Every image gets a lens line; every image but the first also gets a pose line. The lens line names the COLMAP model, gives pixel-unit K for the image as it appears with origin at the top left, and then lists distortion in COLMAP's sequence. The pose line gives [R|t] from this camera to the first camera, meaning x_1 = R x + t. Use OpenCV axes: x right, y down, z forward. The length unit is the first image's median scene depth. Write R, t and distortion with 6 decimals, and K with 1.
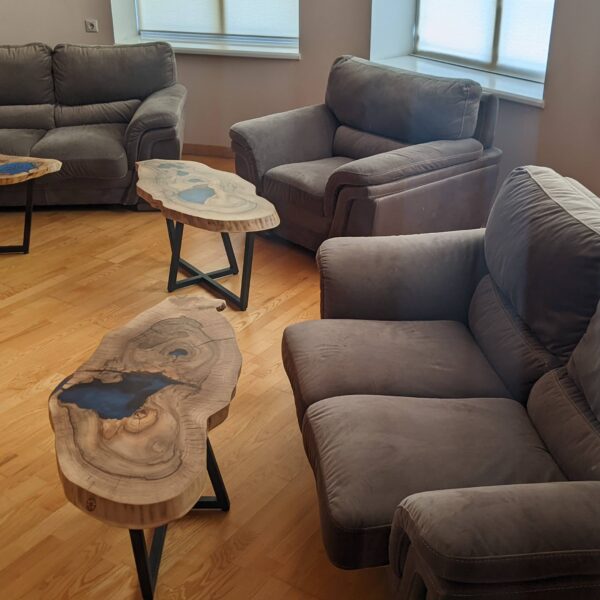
lens RADIAL K [[872.8, 0, 315.5], [0, 872.8, 299.5], [0, 0, 1]] dist [0.088122, 0.000000]
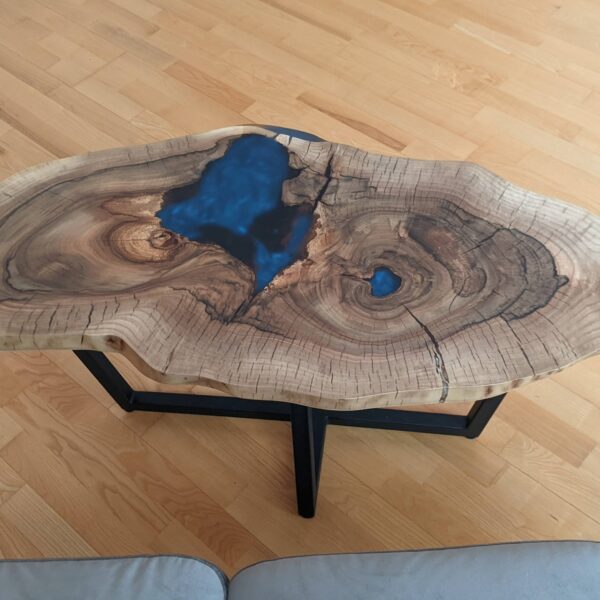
lens RADIAL K [[872.8, 0, 300.9], [0, 872.8, 302.5], [0, 0, 1]] dist [0.088122, 0.000000]
pose [[-0.148837, 0.785889, -0.600188, 0.123378], [-0.359687, 0.522348, 0.773161, -0.249405], [0.921126, 0.330955, 0.204929, 0.785796]]
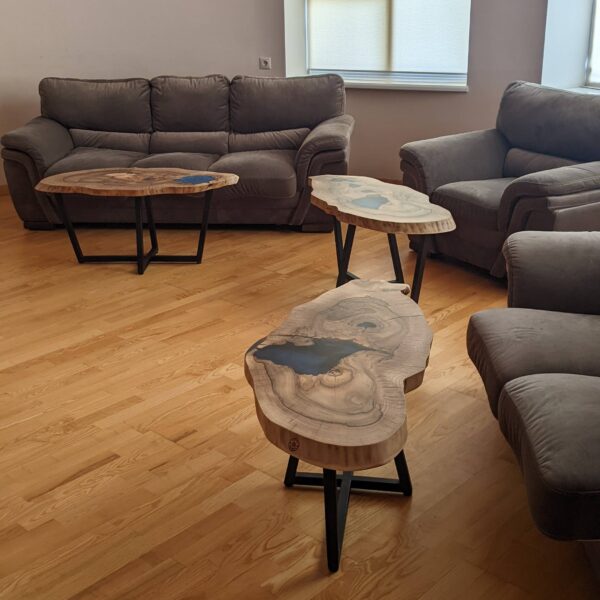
lens RADIAL K [[872.8, 0, 303.5], [0, 872.8, 278.2], [0, 0, 1]] dist [0.088122, 0.000000]
pose [[0.986934, 0.037825, -0.156625, -0.068161], [-0.055093, 0.992686, -0.107424, 0.106704], [0.151416, 0.114649, 0.981799, 0.013300]]
